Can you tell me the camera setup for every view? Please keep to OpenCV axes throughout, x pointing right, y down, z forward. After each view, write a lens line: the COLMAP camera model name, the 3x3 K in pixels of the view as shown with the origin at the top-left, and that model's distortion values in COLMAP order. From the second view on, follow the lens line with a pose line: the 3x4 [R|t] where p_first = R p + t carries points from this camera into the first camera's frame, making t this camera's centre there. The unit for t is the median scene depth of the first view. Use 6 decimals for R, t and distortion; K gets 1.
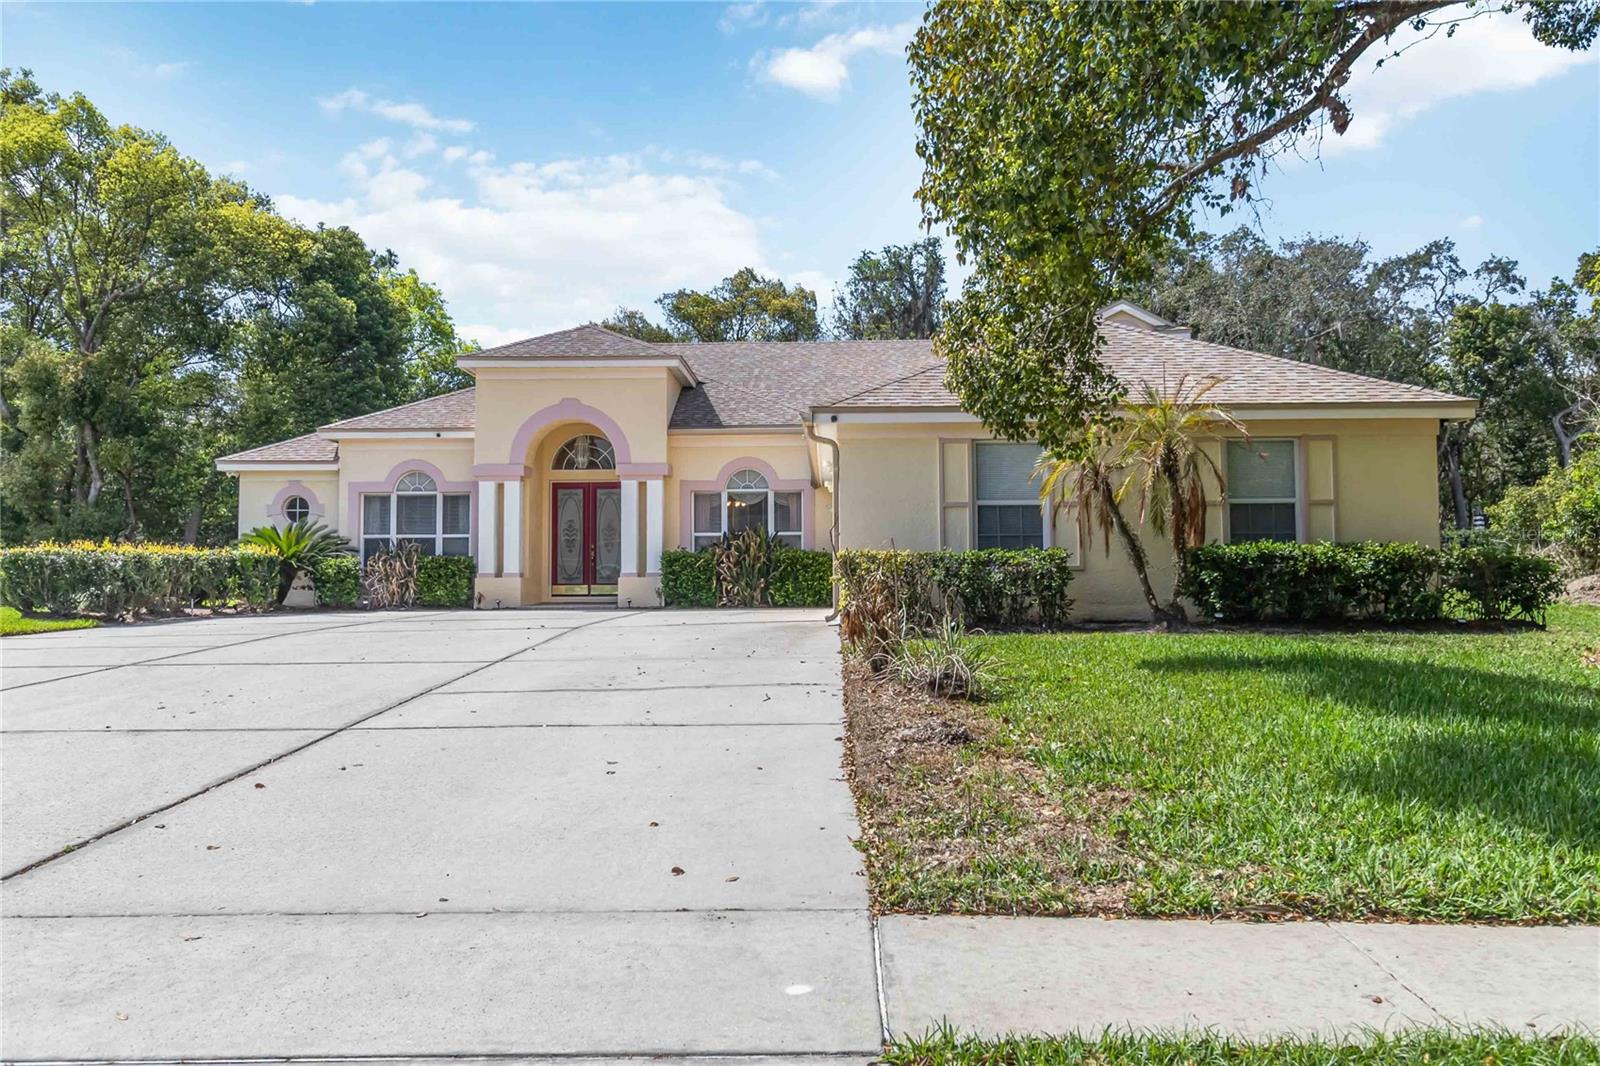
lens RADIAL K [[1220.7, 0, 806.7], [0, 1220.7, 537.1], [0, 0, 1]] dist [0.006036, -0.000762]
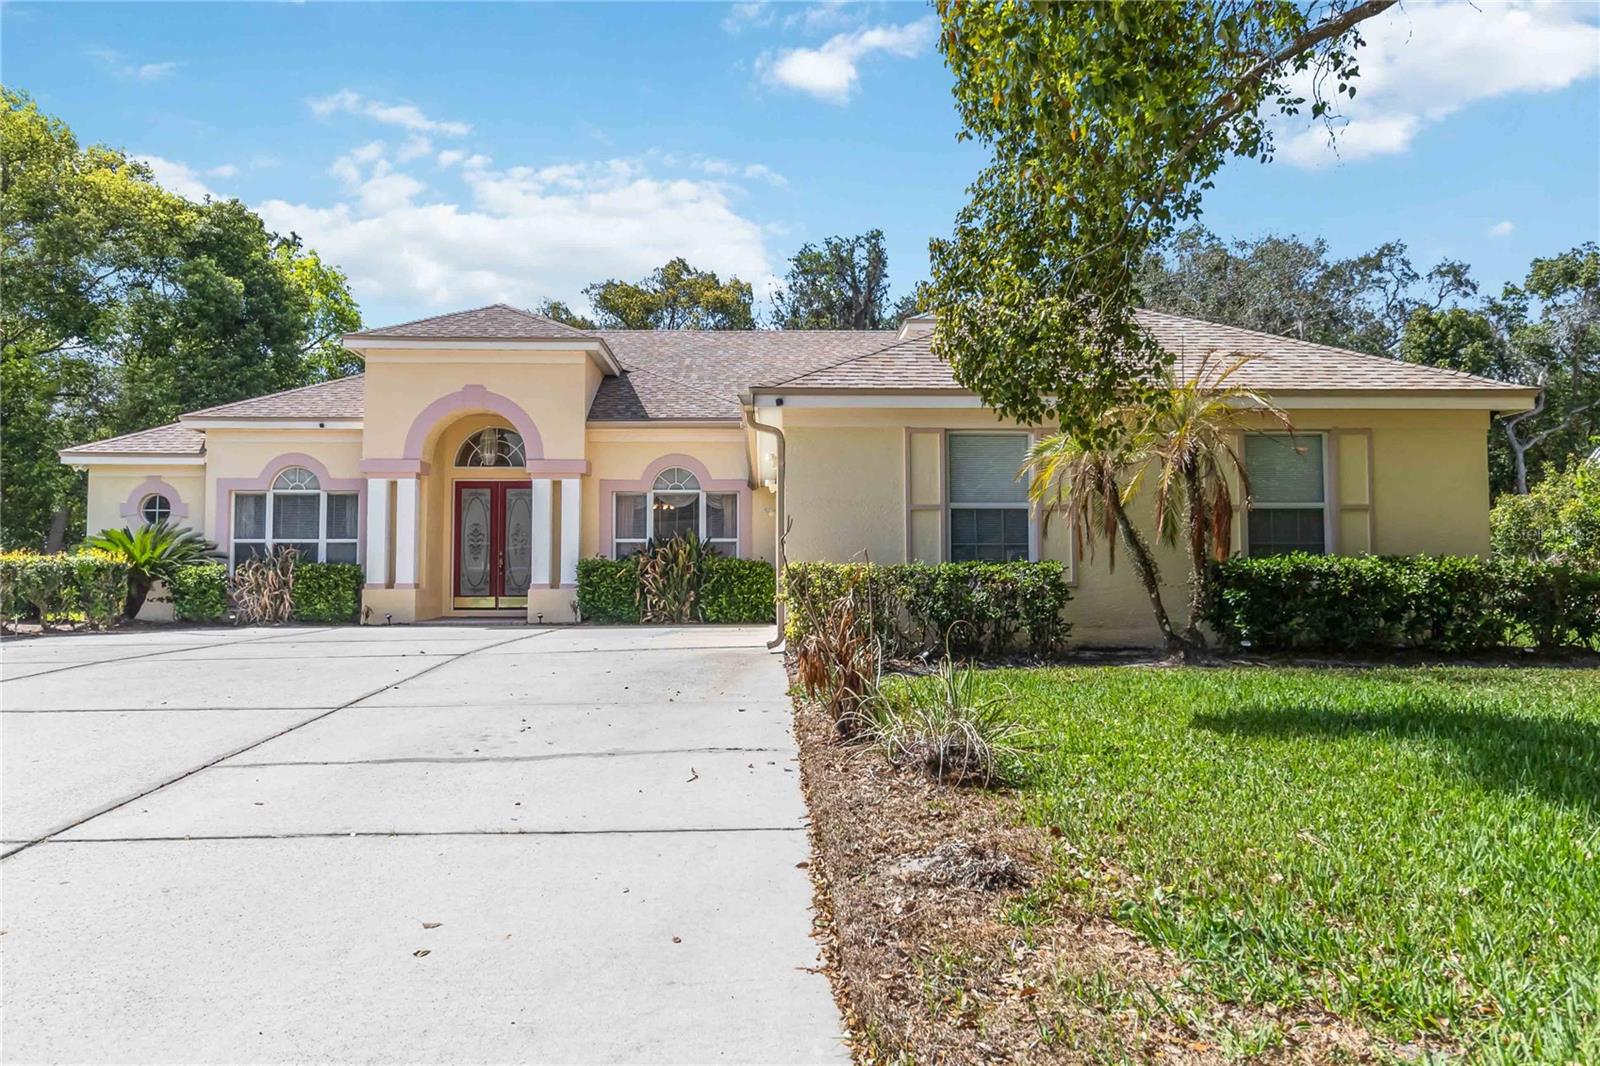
lens RADIAL K [[1220.7, 0, 806.0], [0, 1220.7, 528.1], [0, 0, 1]] dist [0.006036, -0.000762]
pose [[0.998495, 0.005860, 0.054534, -0.002589], [-0.005221, 0.999916, -0.011863, -0.001519], [-0.054599, 0.011561, 0.998441, 0.110650]]
